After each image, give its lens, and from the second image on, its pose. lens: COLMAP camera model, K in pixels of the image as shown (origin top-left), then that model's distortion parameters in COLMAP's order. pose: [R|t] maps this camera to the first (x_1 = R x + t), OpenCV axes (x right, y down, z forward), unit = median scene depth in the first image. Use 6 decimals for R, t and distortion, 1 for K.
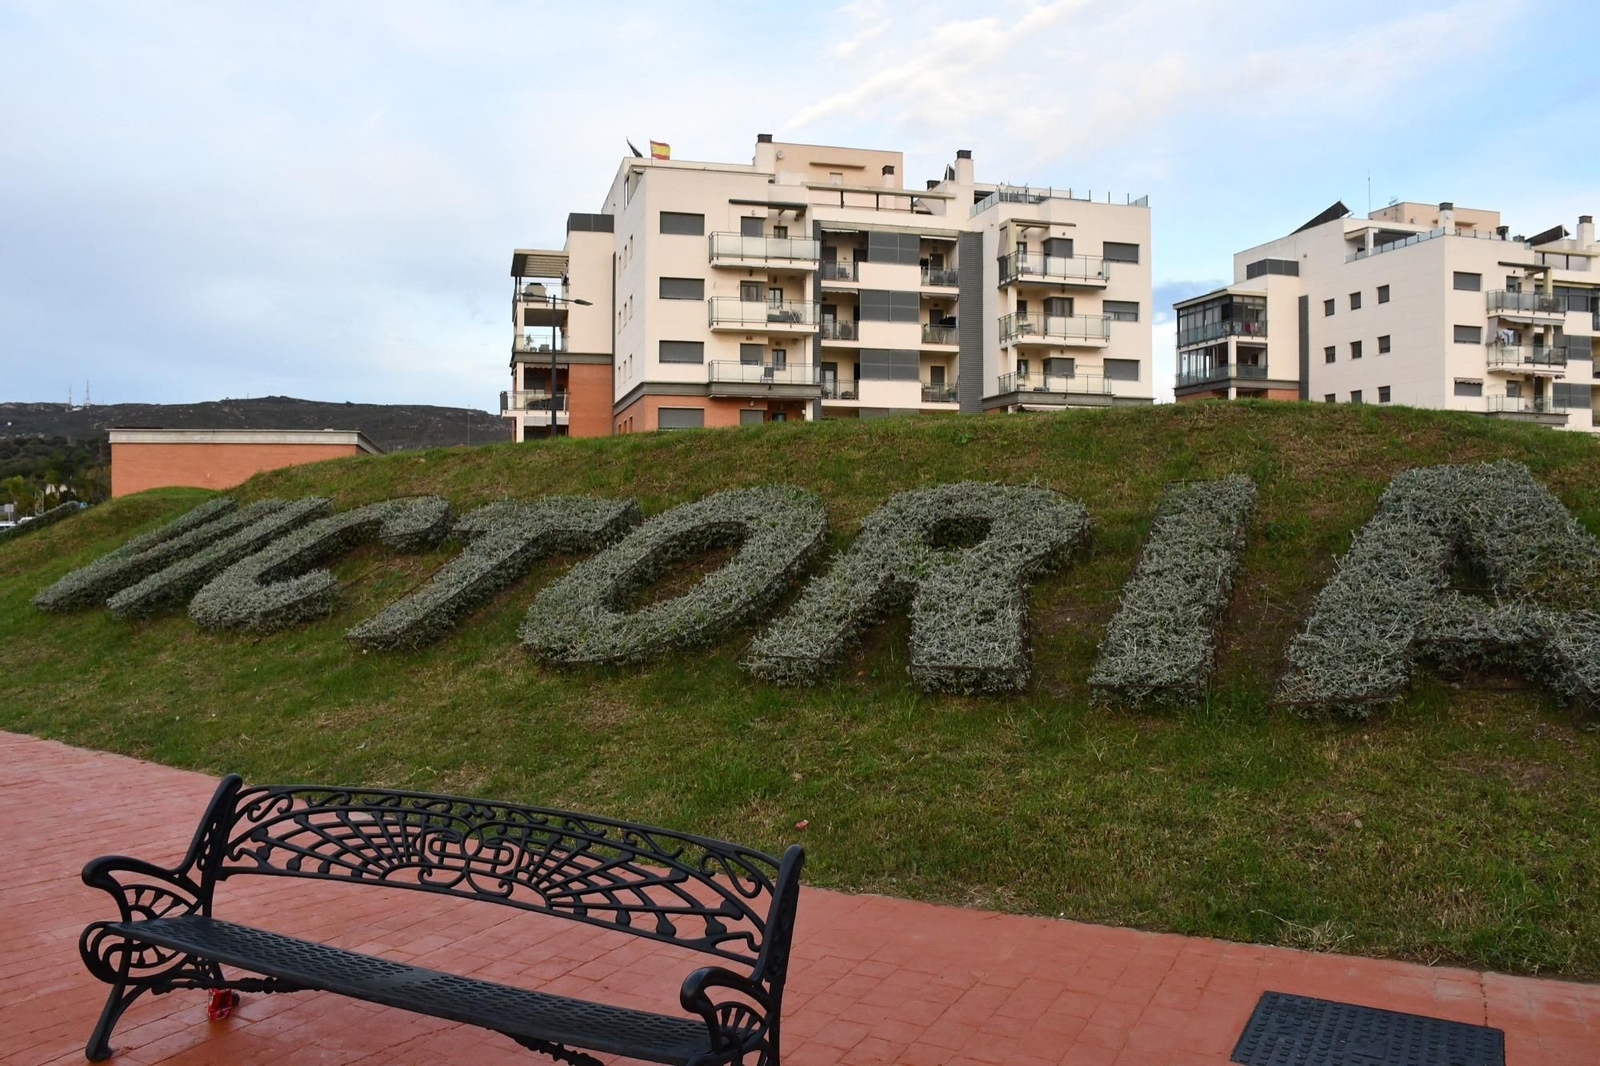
lens RADIAL K [[1284.5, 0, 777.0], [0, 1284.5, 553.3], [0, 0, 1]] dist [-0.148385, 0.118567]
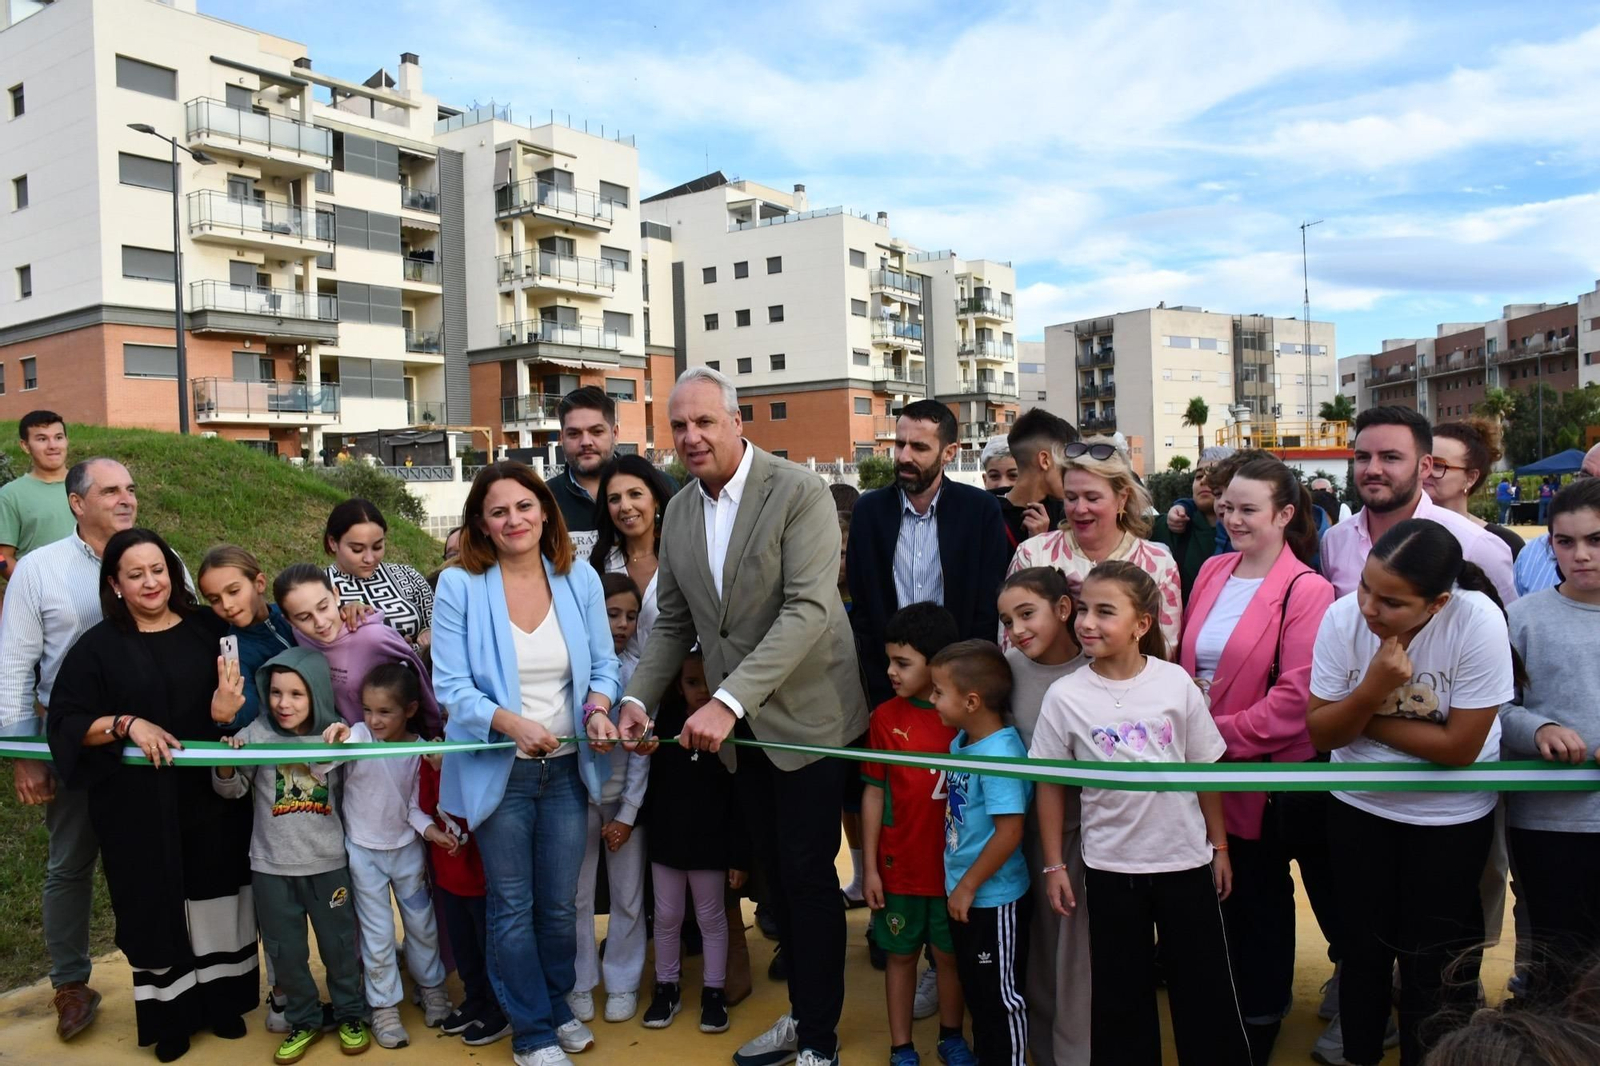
lens RADIAL K [[1263.5, 0, 777.7], [0, 1263.5, 557.9], [0, 0, 1]] dist [-0.154086, 0.113547]
pose [[0.727911, -0.064577, 0.682624, -0.268473], [0.053537, 0.997869, 0.037310, -0.005011], [-0.683578, 0.009387, 0.729817, 0.271427]]
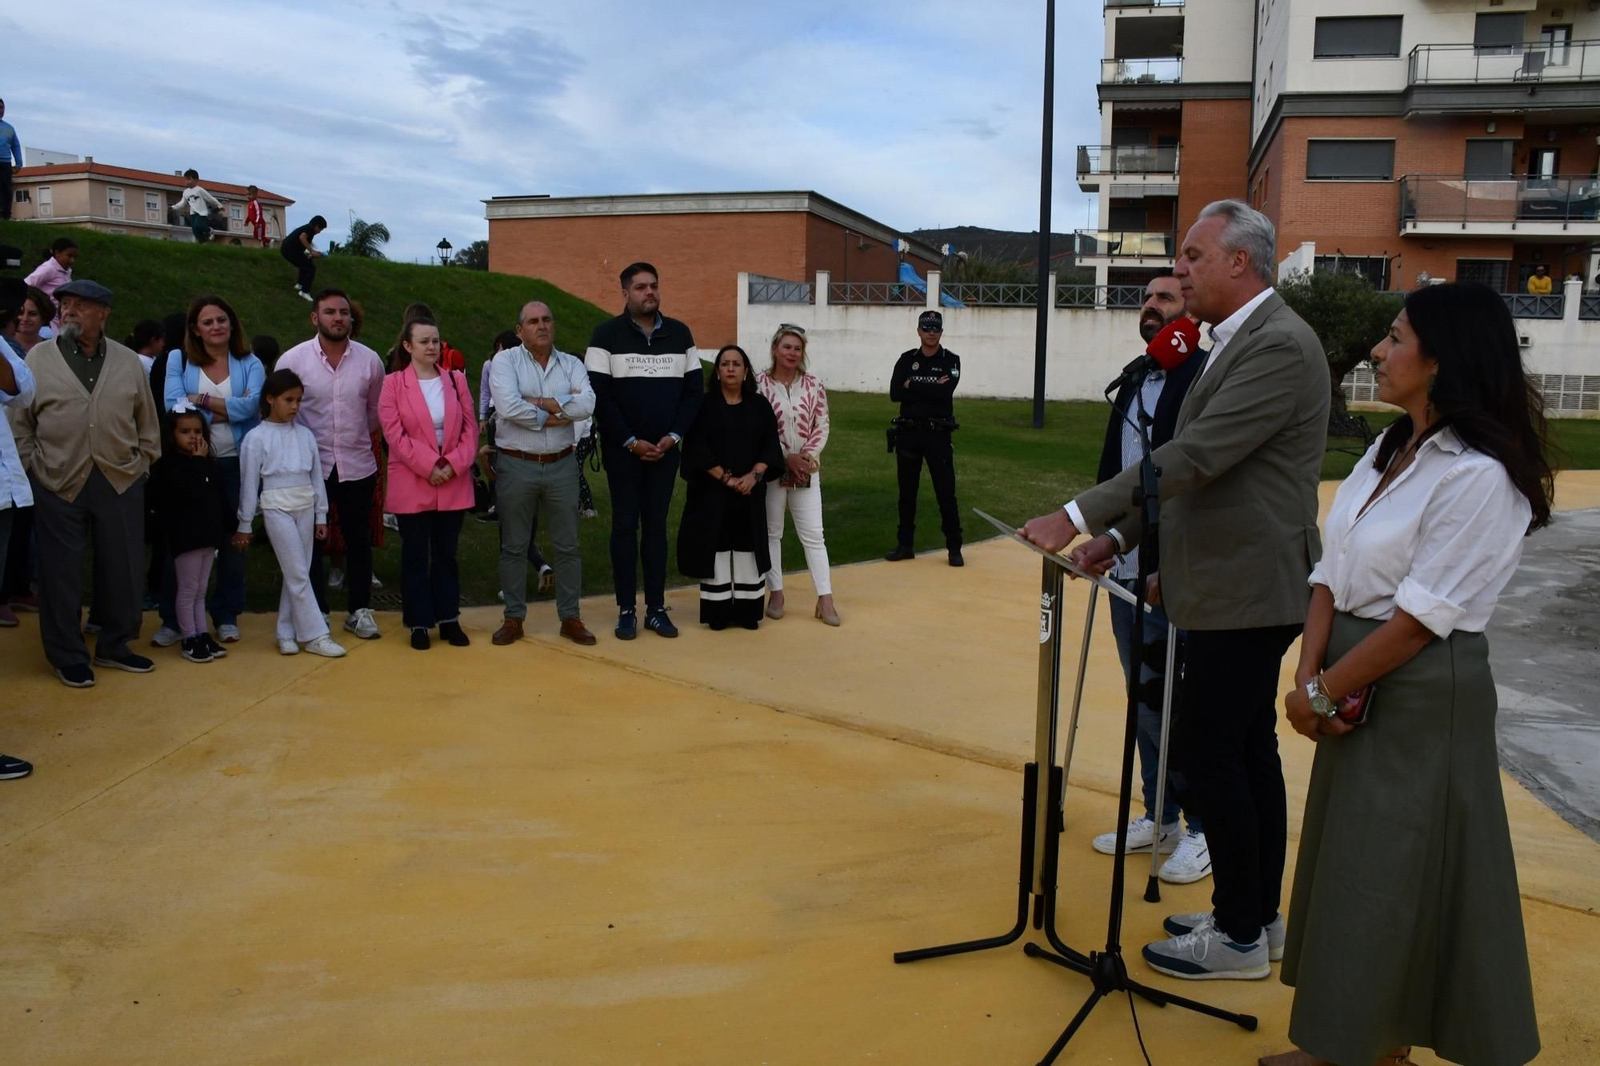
lens RADIAL K [[1284.5, 0, 777.0], [0, 1284.5, 553.3], [0, 0, 1]] dist [-0.148385, 0.118567]
pose [[0.868228, 0.091786, -0.487603, -0.011196], [-0.026504, 0.989917, 0.139147, -0.002644], [0.495458, -0.107888, 0.861906, 0.362779]]
